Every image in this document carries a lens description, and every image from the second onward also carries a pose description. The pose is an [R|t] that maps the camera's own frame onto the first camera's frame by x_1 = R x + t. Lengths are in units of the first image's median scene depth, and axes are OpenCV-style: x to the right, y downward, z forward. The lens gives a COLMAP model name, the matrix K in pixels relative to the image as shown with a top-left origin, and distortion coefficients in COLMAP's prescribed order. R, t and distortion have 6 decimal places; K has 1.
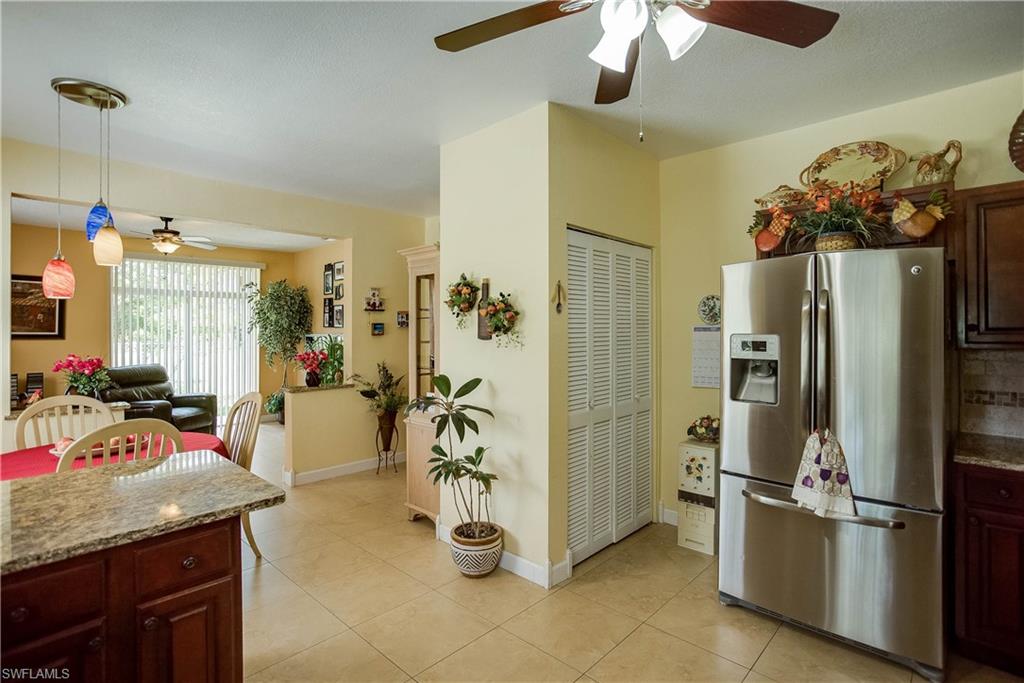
lens RADIAL K [[497.1, 0, 522.2], [0, 497.1, 331.7], [0, 0, 1]] dist [-0.033670, 0.005989]
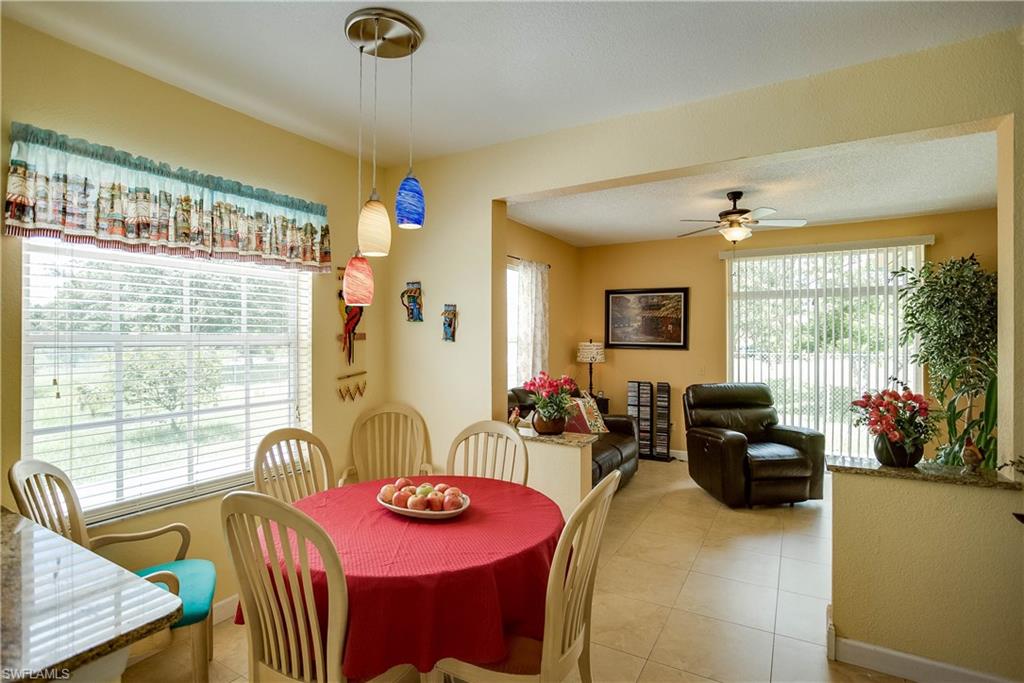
lens RADIAL K [[497.1, 0, 510.4], [0, 497.1, 343.4], [0, 0, 1]] dist [-0.033670, 0.005989]
pose [[0.200797, 0.010745, -0.979574, -0.035775], [-0.004344, 0.999940, 0.010078, -0.005735], [0.979623, 0.002231, 0.200831, 0.430971]]
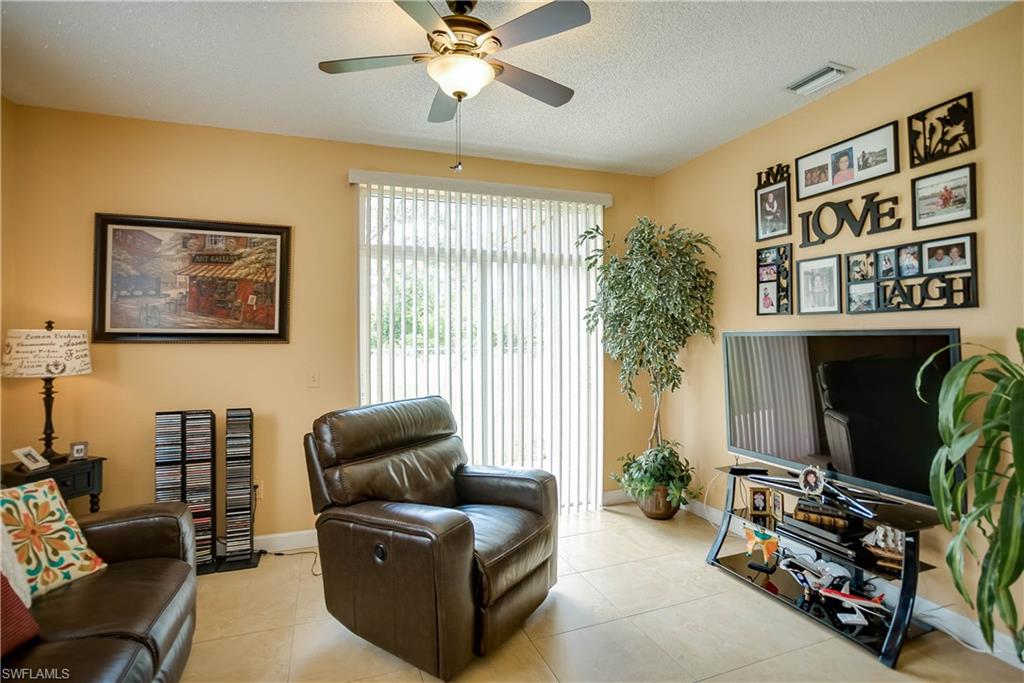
lens RADIAL K [[497.1, 0, 520.0], [0, 497.1, 325.6], [0, 0, 1]] dist [-0.033670, 0.005989]
pose [[0.894624, -0.013771, -0.446607, -0.460876], [0.003212, 0.999697, -0.024390, 0.010743], [0.446808, 0.020386, 0.894398, 0.608474]]
